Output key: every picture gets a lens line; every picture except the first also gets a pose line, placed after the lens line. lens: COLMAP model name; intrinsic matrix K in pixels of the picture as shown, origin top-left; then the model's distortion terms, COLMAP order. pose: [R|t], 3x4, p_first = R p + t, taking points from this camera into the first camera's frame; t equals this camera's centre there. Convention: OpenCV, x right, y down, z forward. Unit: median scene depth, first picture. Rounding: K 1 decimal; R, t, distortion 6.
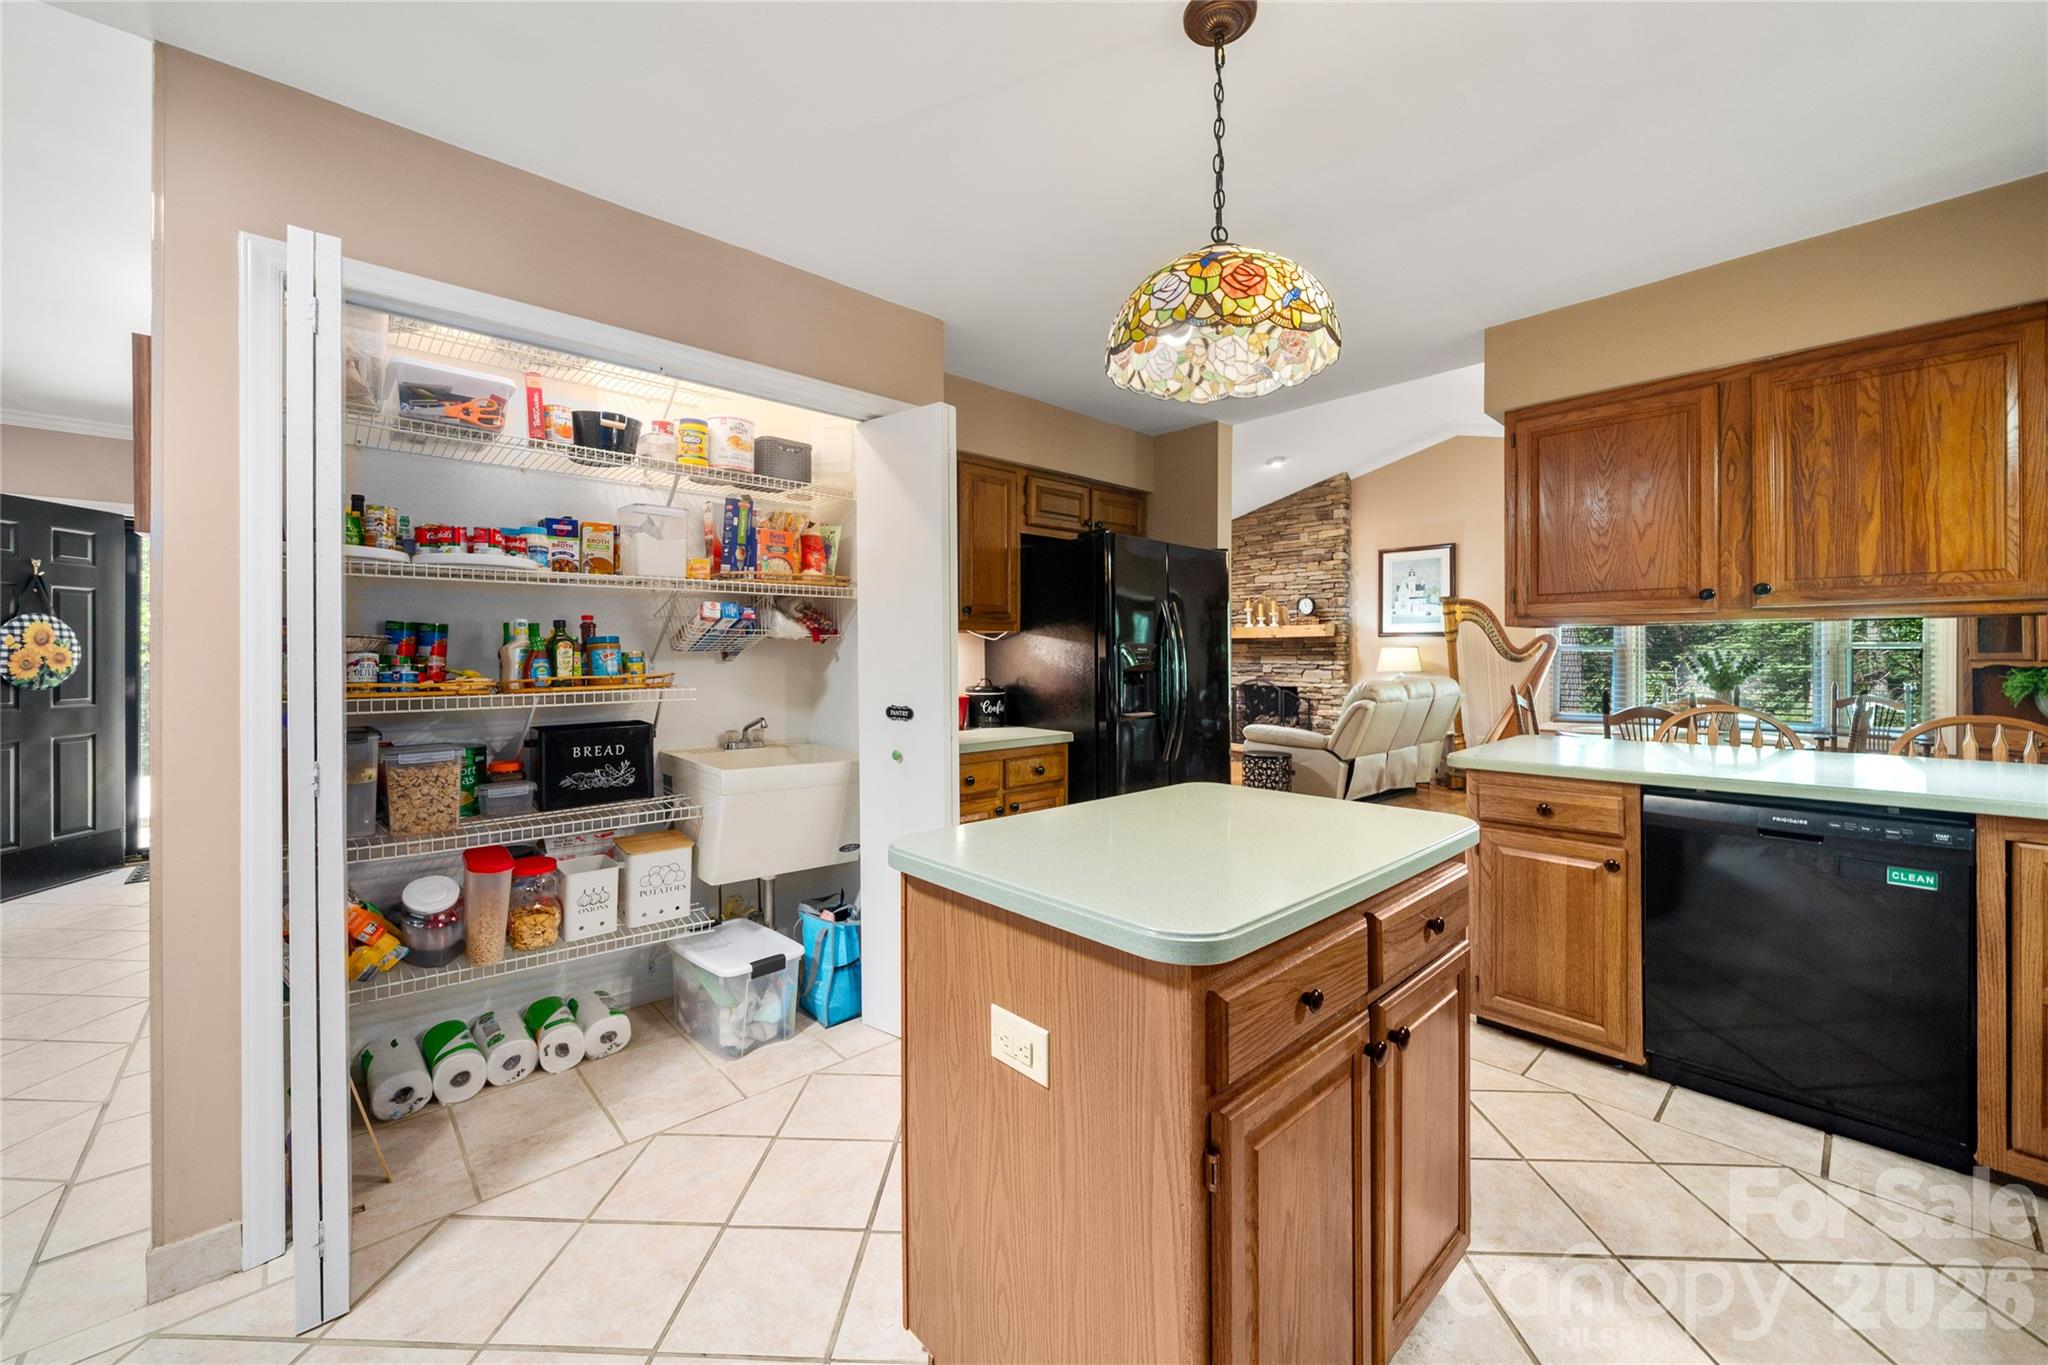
lens RADIAL K [[783.2, 0, 1013.2], [0, 783.2, 655.7], [0, 0, 1]] dist [-0.004194, 0.000589]
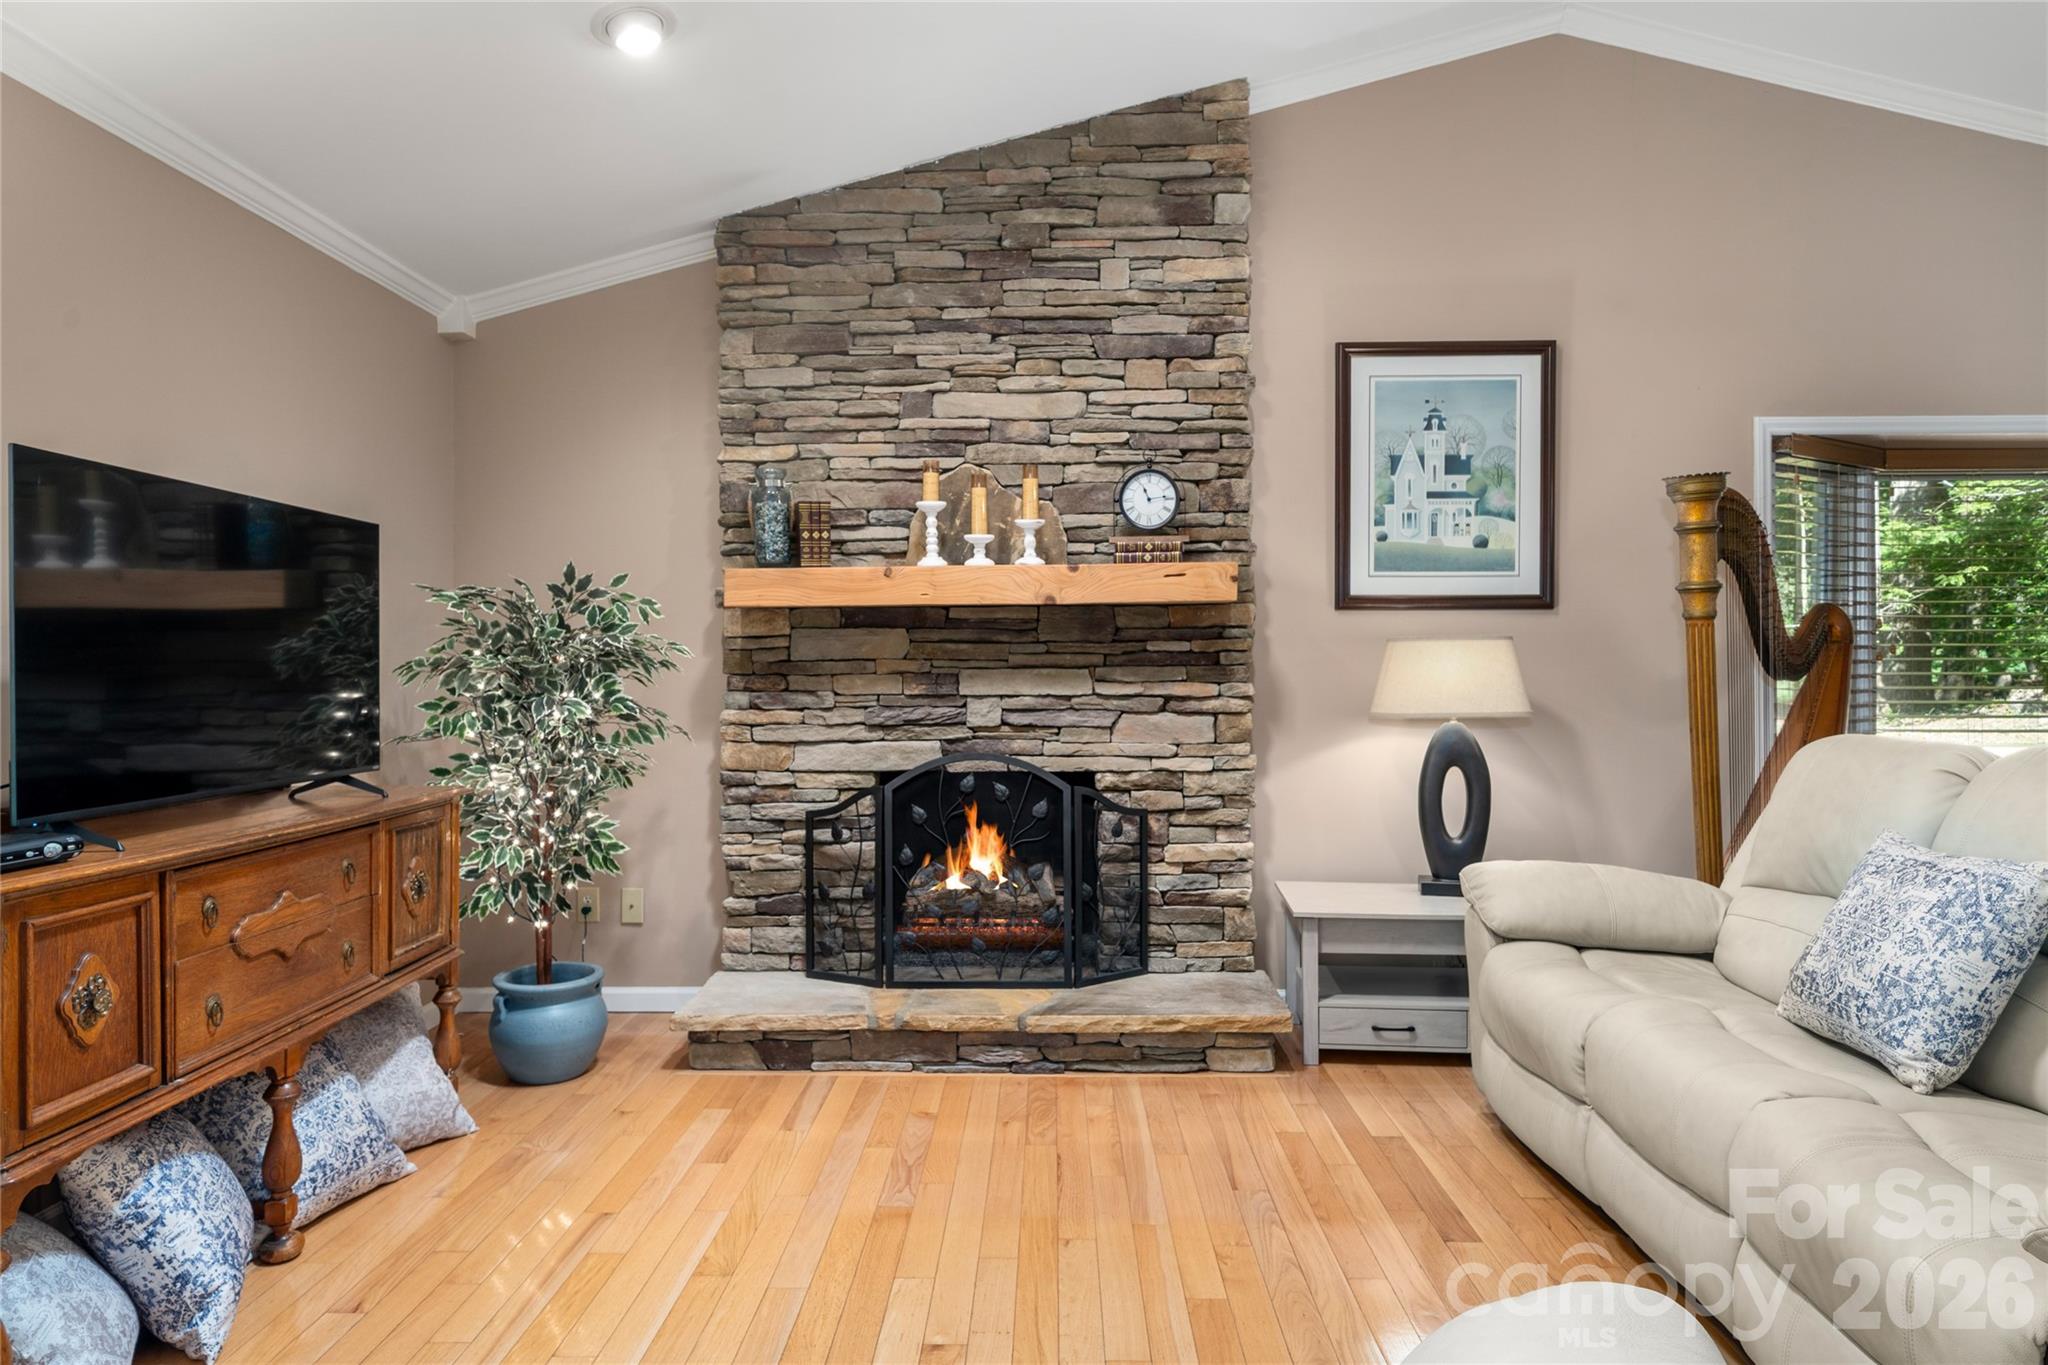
lens RADIAL K [[1161.9, 0, 1013.0], [0, 1161.9, 678.1], [0, 0, 1]] dist [0.005863, -0.000763]
pose [[0.687137, -0.011697, 0.726434, 0.037488], [0.008100, 0.999932, 0.008439, -0.000530], [-0.726483, 0.000085, 0.687184, 1.423342]]
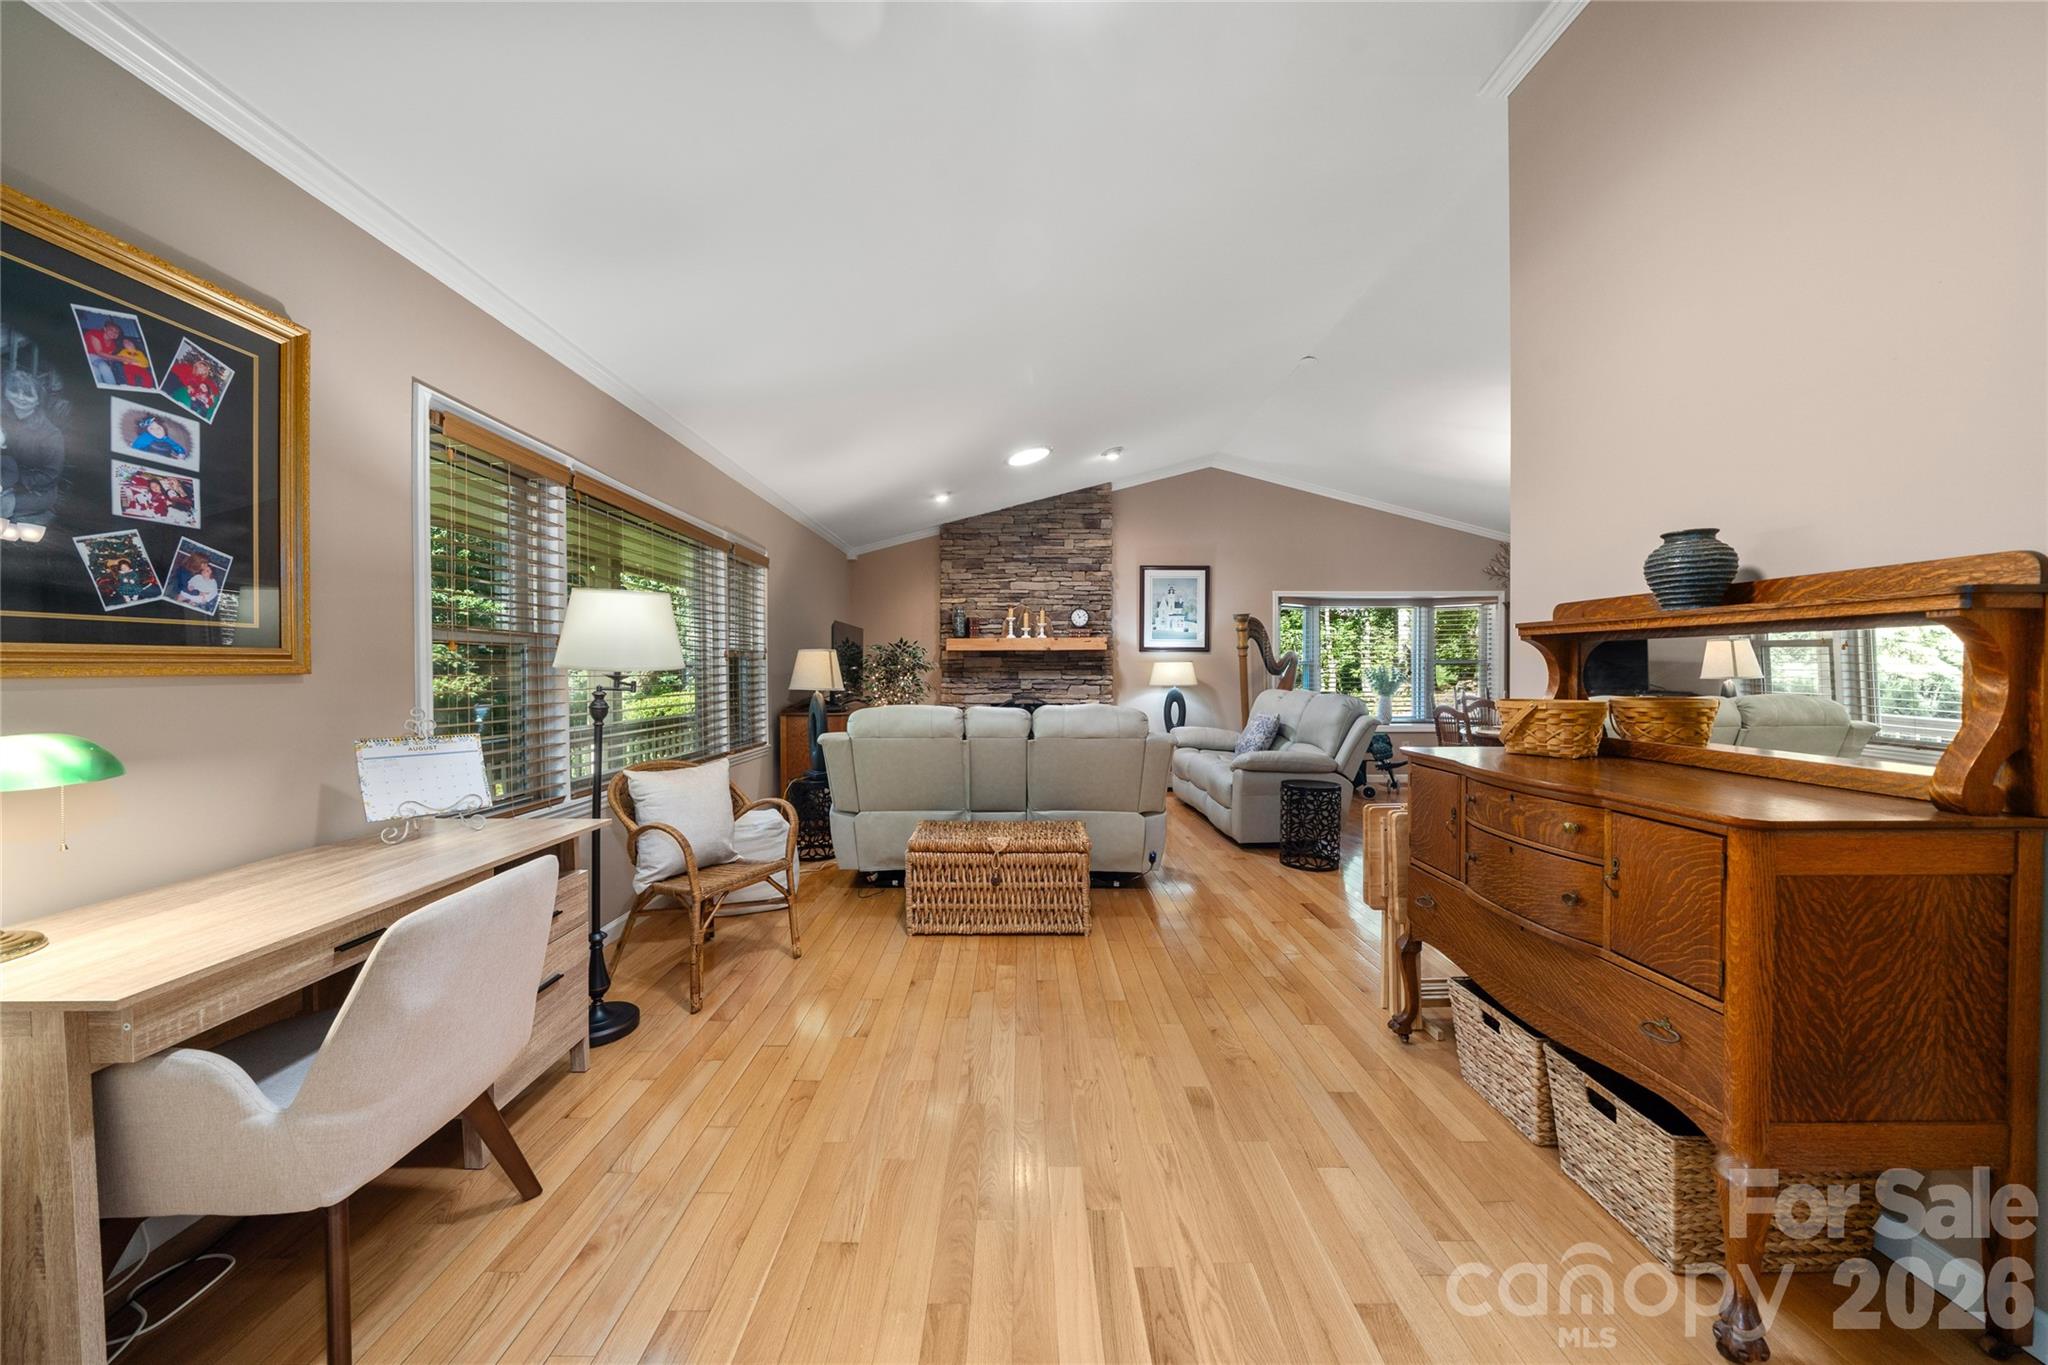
lens RADIAL K [[703.8, 0, 1013.4], [0, 703.8, 679.5], [0, 0, 1]] dist [-0.005231, -0.000243]
pose [[0.664272, -0.009036, 0.747436, -0.597371], [0.004184, 0.999956, 0.008370, 0.006921], [-0.747479, -0.002433, 0.664281, 0.965971]]
